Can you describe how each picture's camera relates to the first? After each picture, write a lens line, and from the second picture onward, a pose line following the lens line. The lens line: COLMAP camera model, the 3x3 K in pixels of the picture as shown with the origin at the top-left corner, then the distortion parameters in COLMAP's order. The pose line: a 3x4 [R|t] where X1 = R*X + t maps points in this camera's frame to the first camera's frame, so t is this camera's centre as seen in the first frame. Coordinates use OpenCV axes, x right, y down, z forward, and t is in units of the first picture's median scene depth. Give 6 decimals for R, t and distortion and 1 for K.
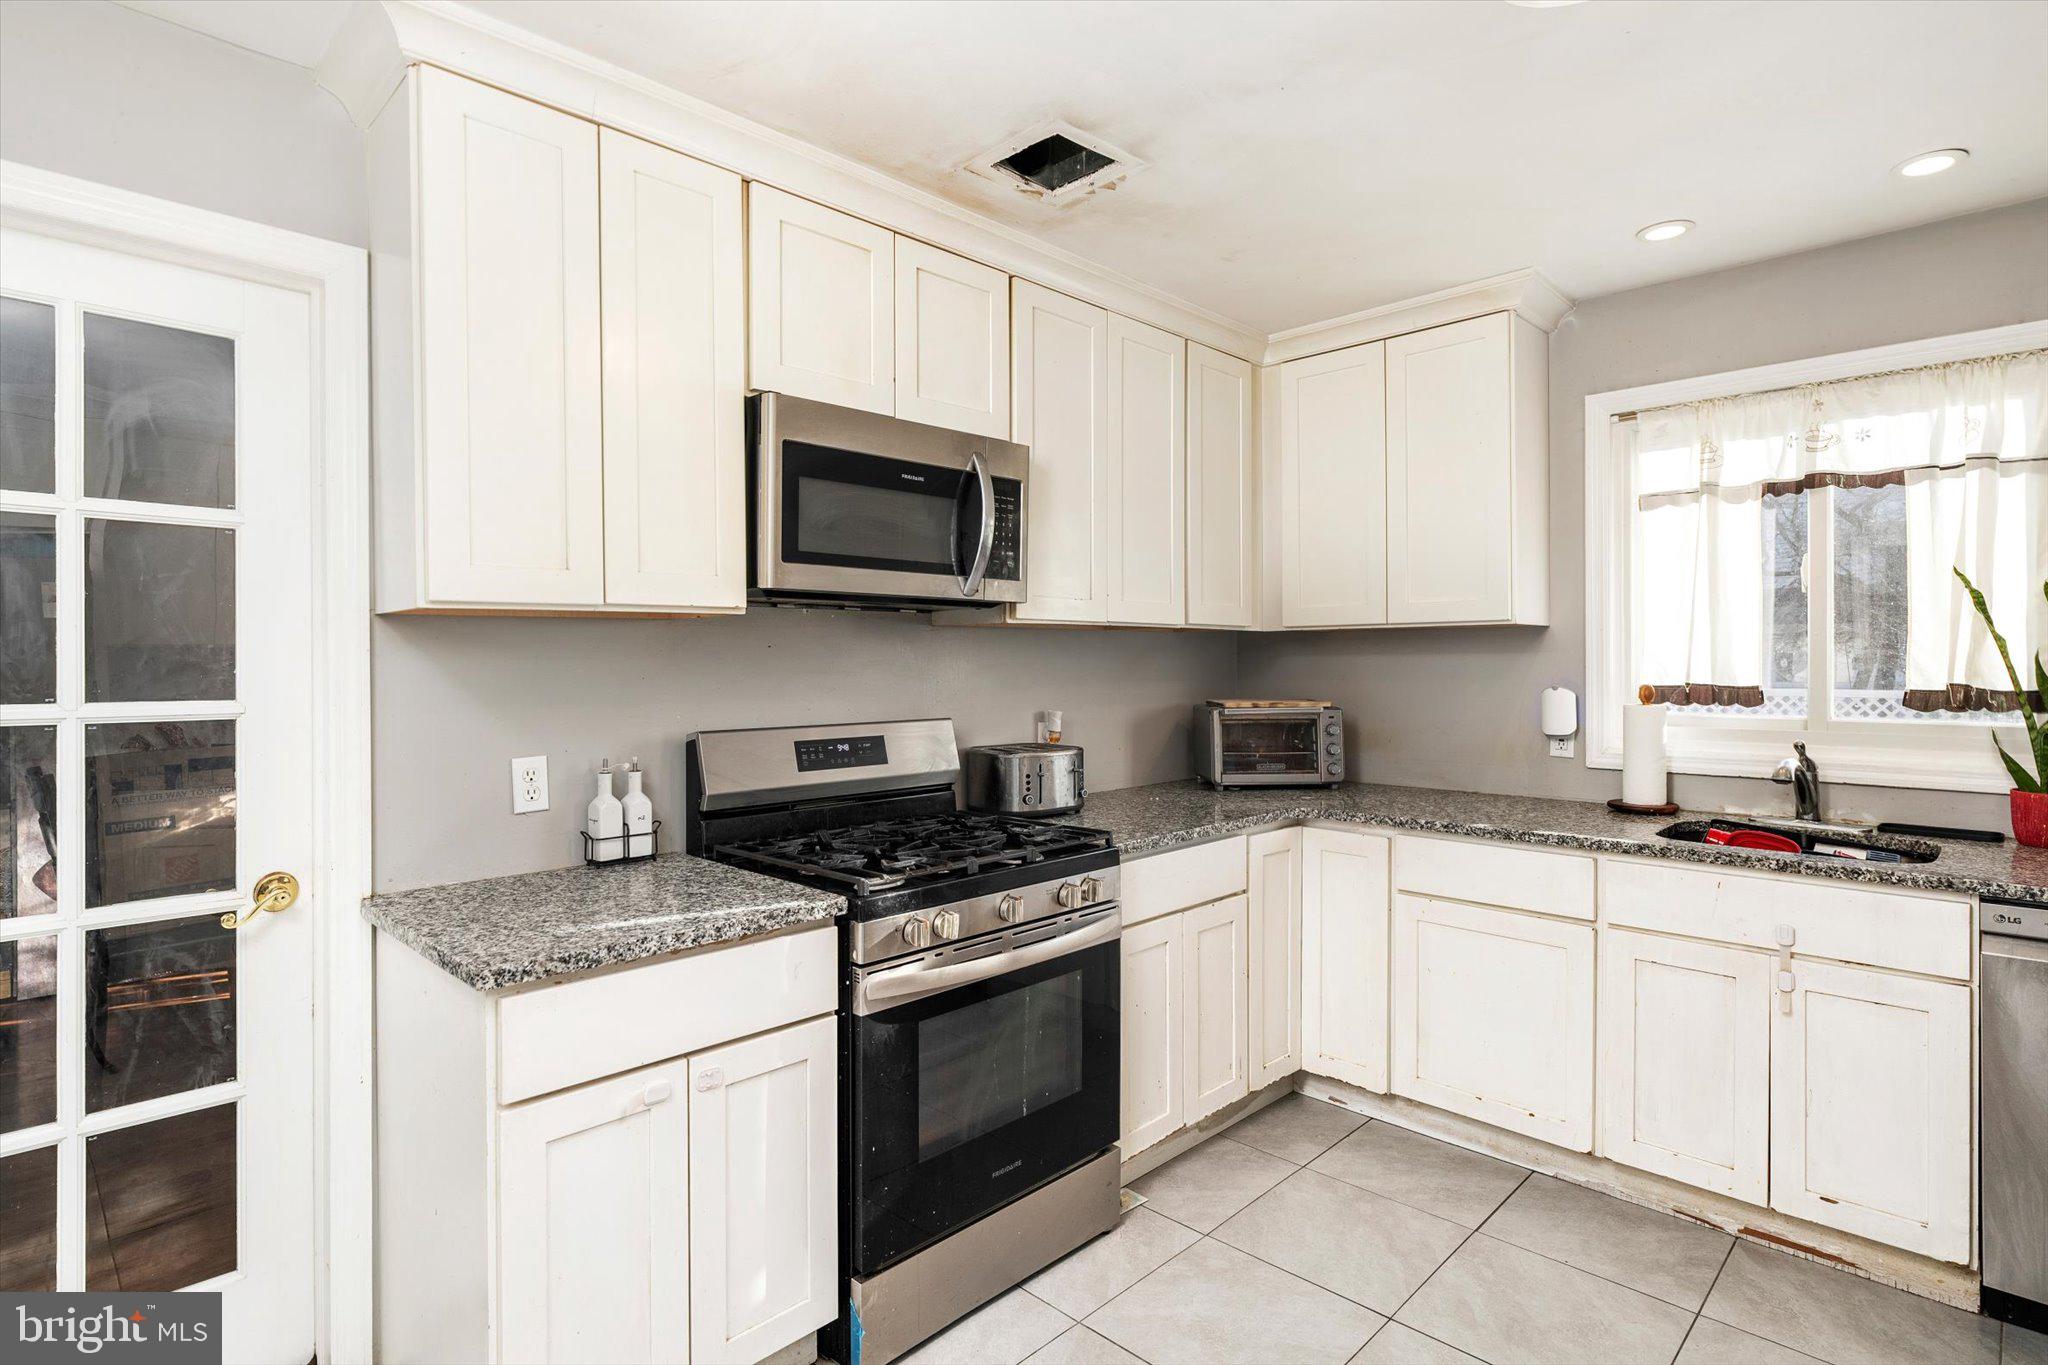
lens RADIAL K [[1057.9, 0, 1005.2], [0, 1057.9, 661.6], [0, 0, 1]] dist [-0.000918, 0.000620]
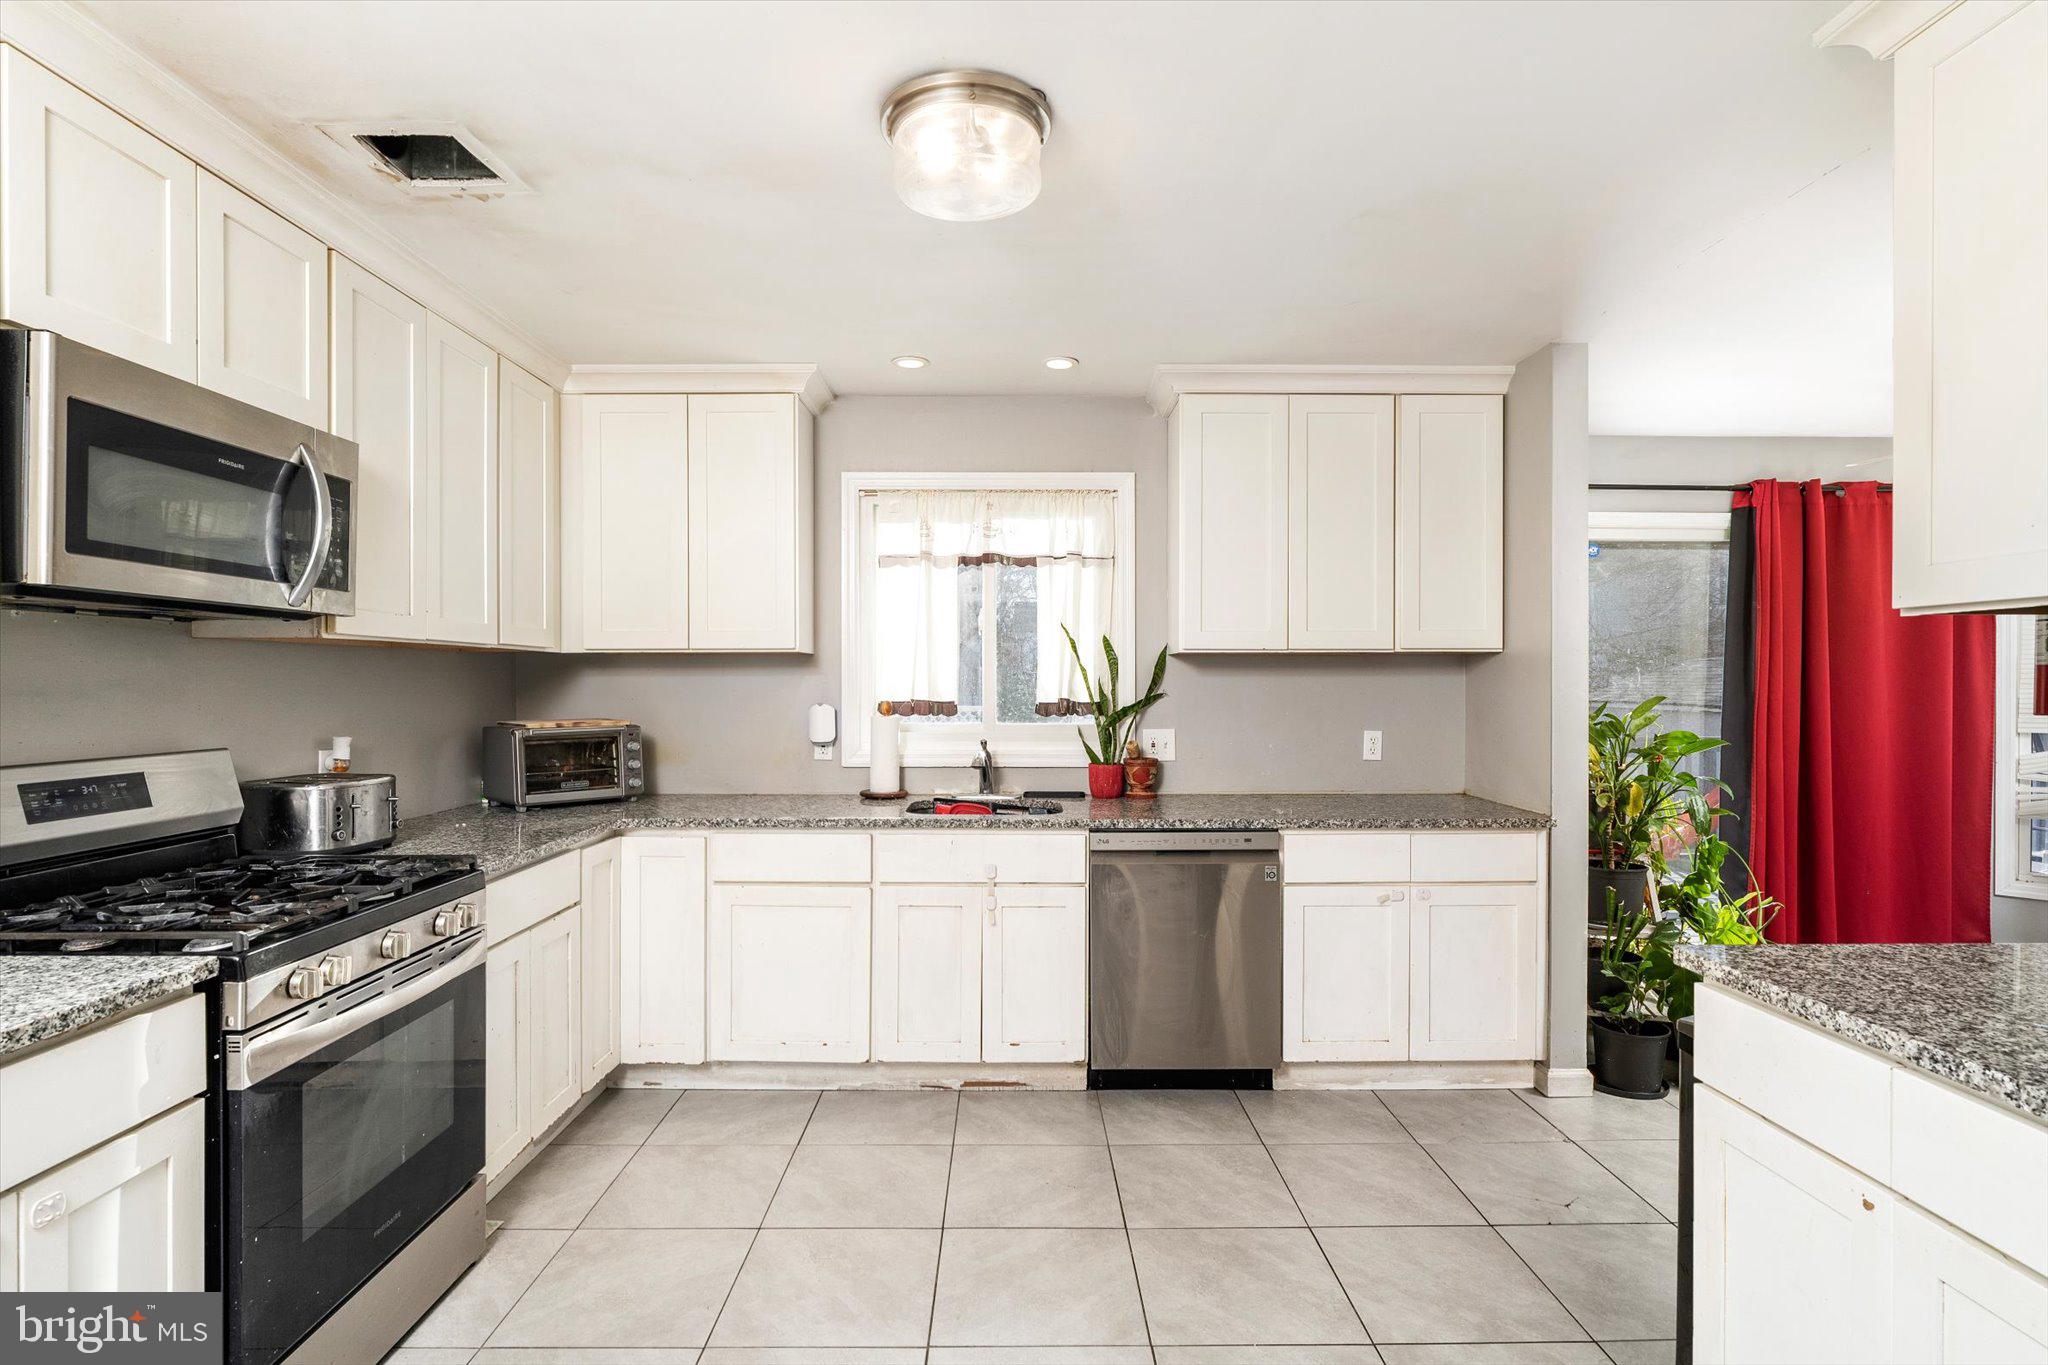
lens RADIAL K [[1057.9, 0, 1028.0], [0, 1057.9, 686.5], [0, 0, 1]] dist [-0.000918, 0.000620]
pose [[0.700746, 0.000927, 0.713410, -0.236856], [-0.003412, 0.999992, 0.002052, 0.000924], [-0.713403, -0.003872, 0.700743, -0.050020]]
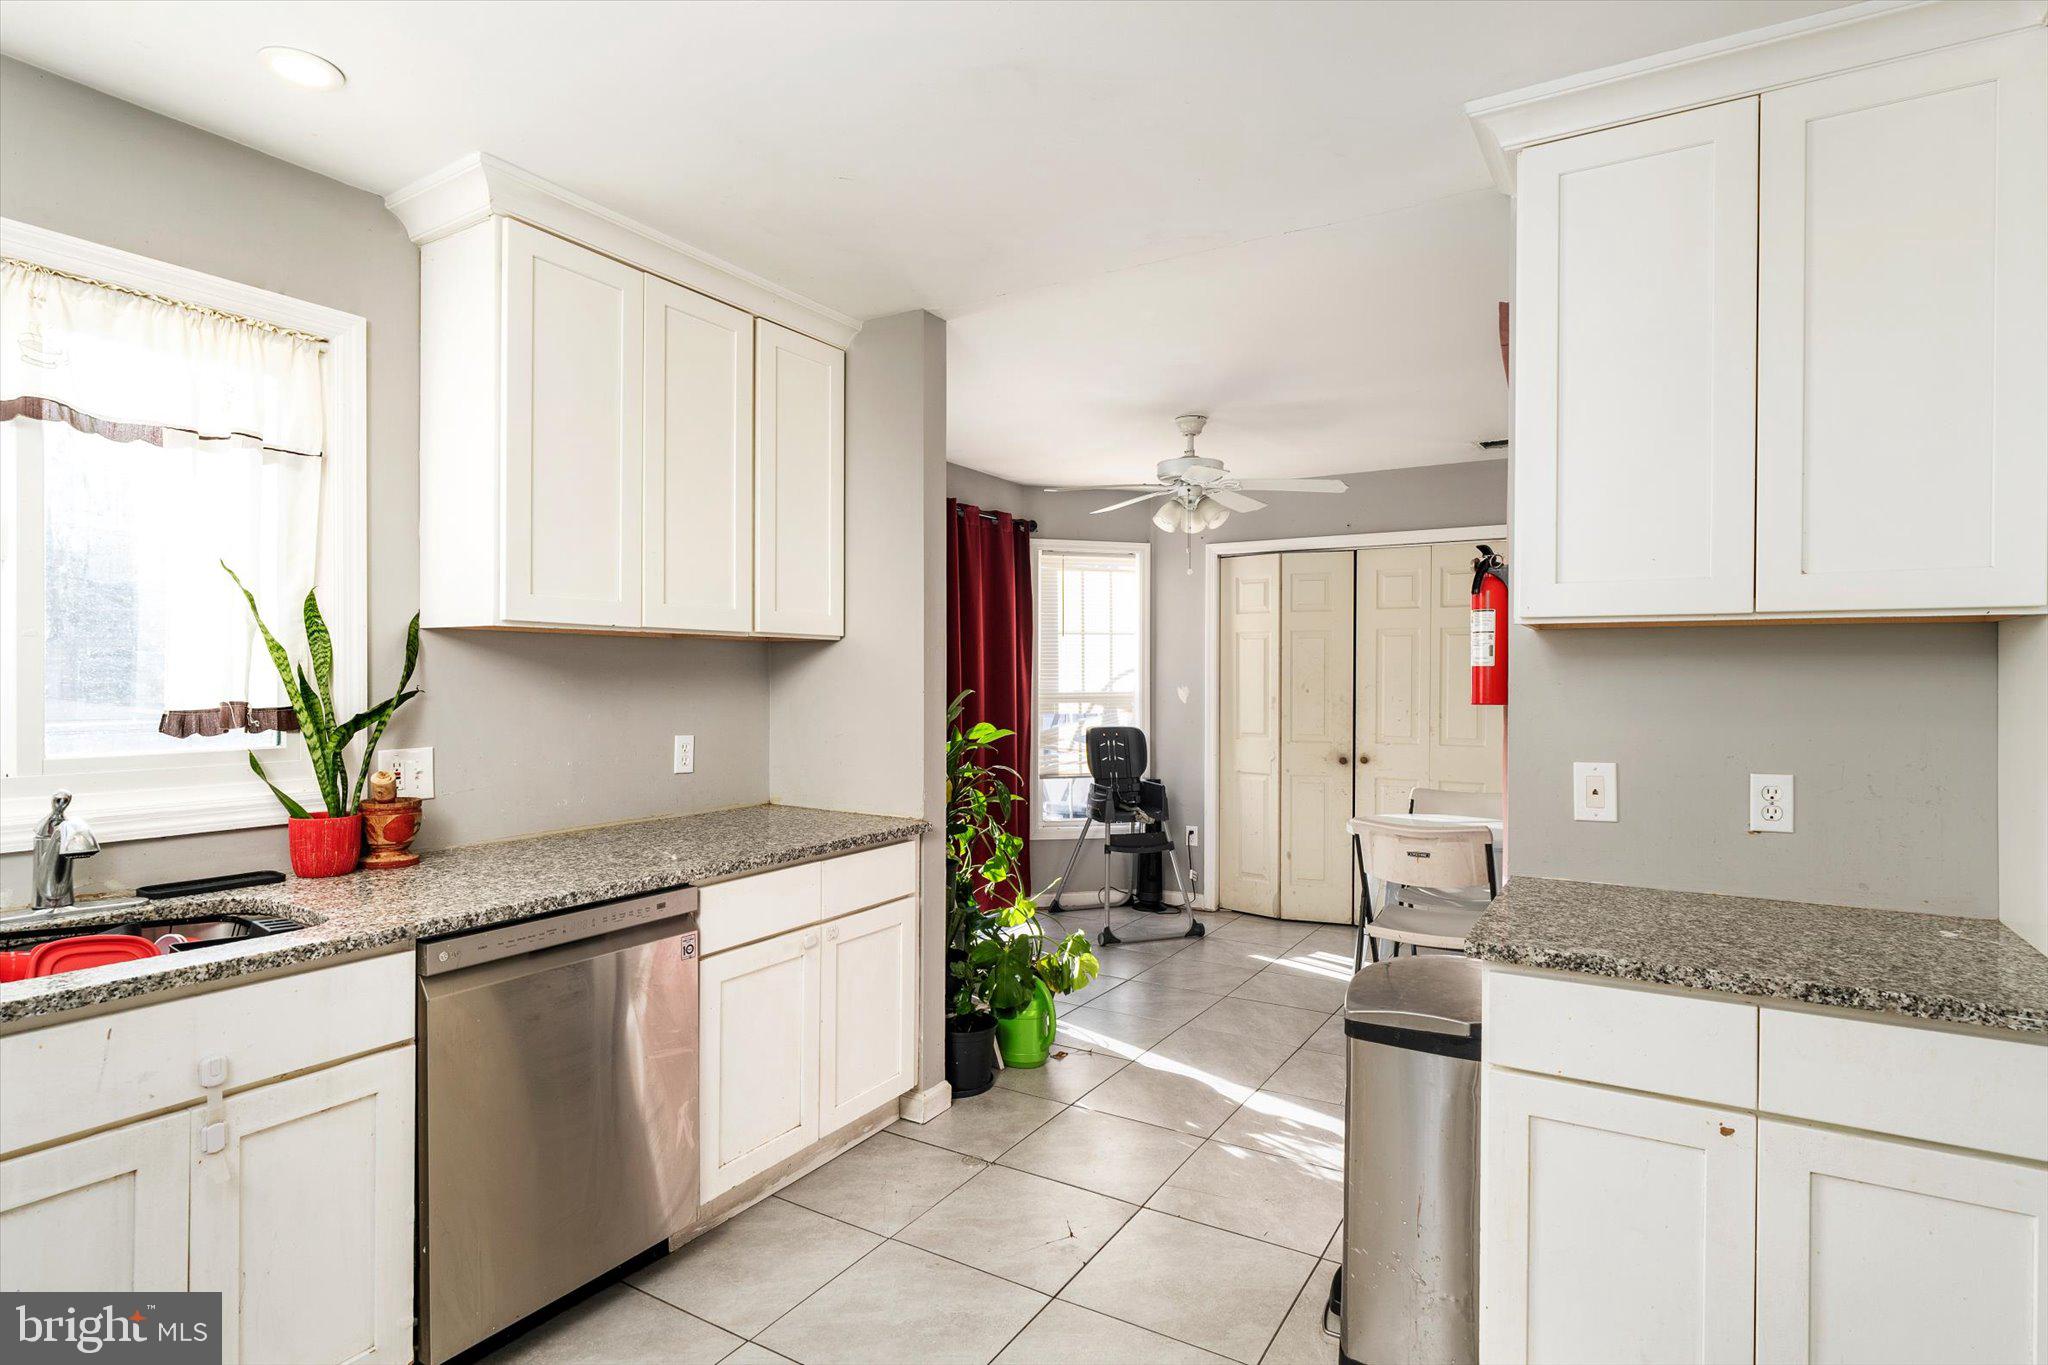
lens RADIAL K [[1057.9, 0, 1026.6], [0, 1057.9, 682.3], [0, 0, 1]] dist [-0.000918, 0.000620]
pose [[-0.243424, -0.003058, 0.969915, -0.055528], [-0.005923, 0.999981, 0.001666, 0.000942], [-0.969902, -0.005339, -0.243437, 0.578144]]
